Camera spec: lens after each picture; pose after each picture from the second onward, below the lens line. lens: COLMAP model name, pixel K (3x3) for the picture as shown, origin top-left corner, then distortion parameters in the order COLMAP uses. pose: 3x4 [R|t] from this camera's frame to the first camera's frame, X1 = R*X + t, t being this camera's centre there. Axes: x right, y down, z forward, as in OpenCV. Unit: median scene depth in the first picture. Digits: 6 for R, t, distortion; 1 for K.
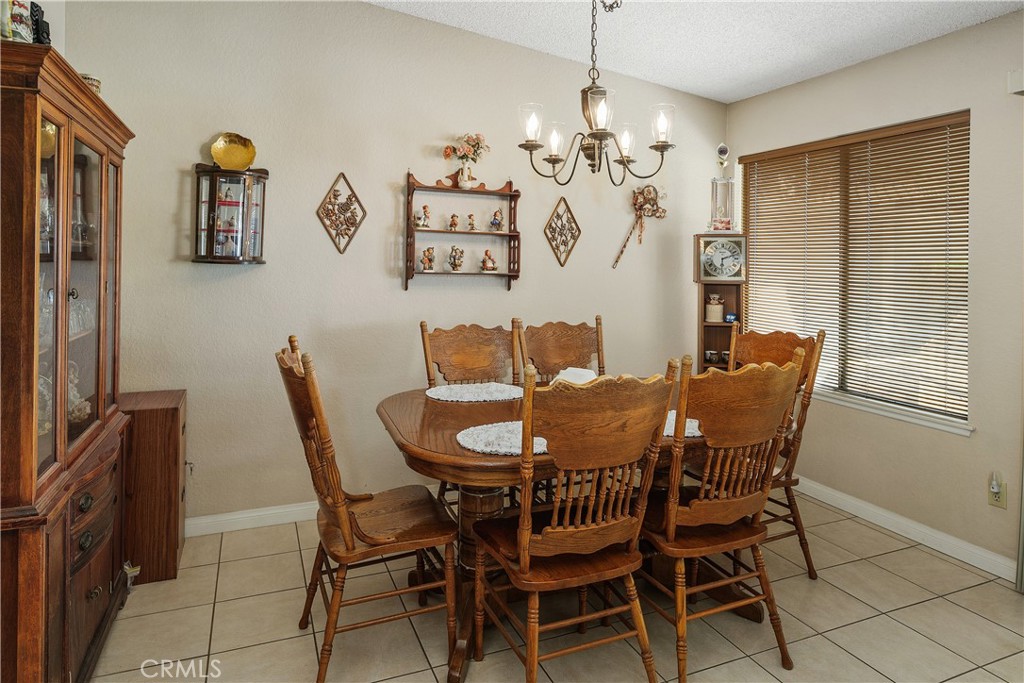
lens RADIAL K [[624.3, 0, 510.8], [0, 624.3, 273.8], [0, 0, 1]] dist [0.000950, -0.000557]
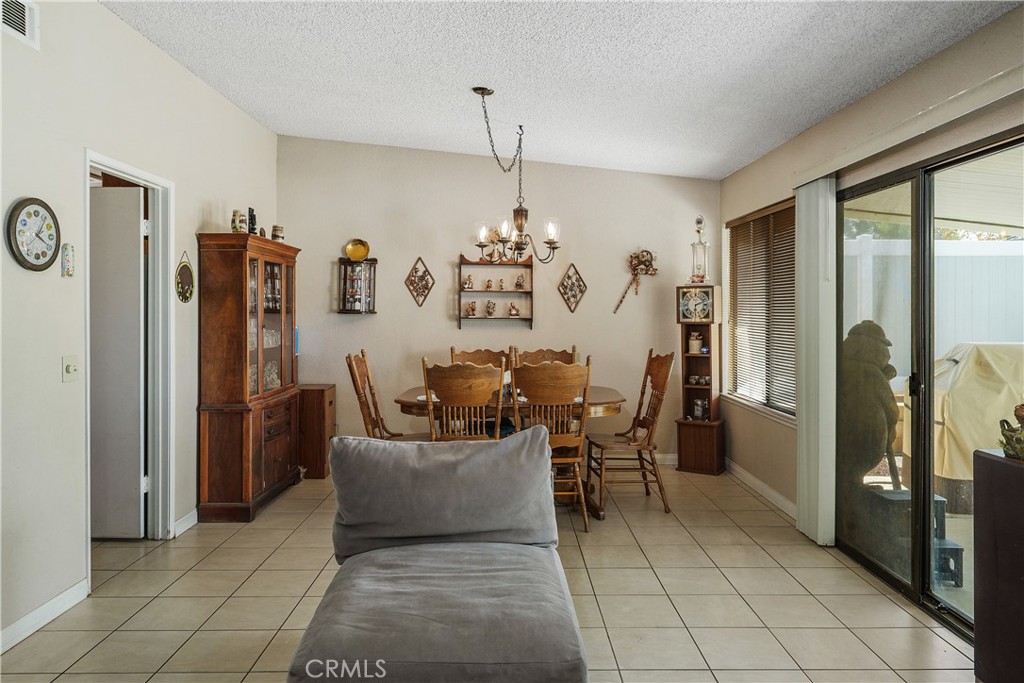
lens RADIAL K [[712.7, 0, 512.0], [0, 712.7, 341.5], [0, 0, 1]] dist [0.040325, 0.000241]
pose [[0.925573, 0.000731, -0.378569, 0.632246], [0.008515, 0.999705, 0.022748, 0.017450], [0.378474, -0.024279, 0.925293, -0.614408]]
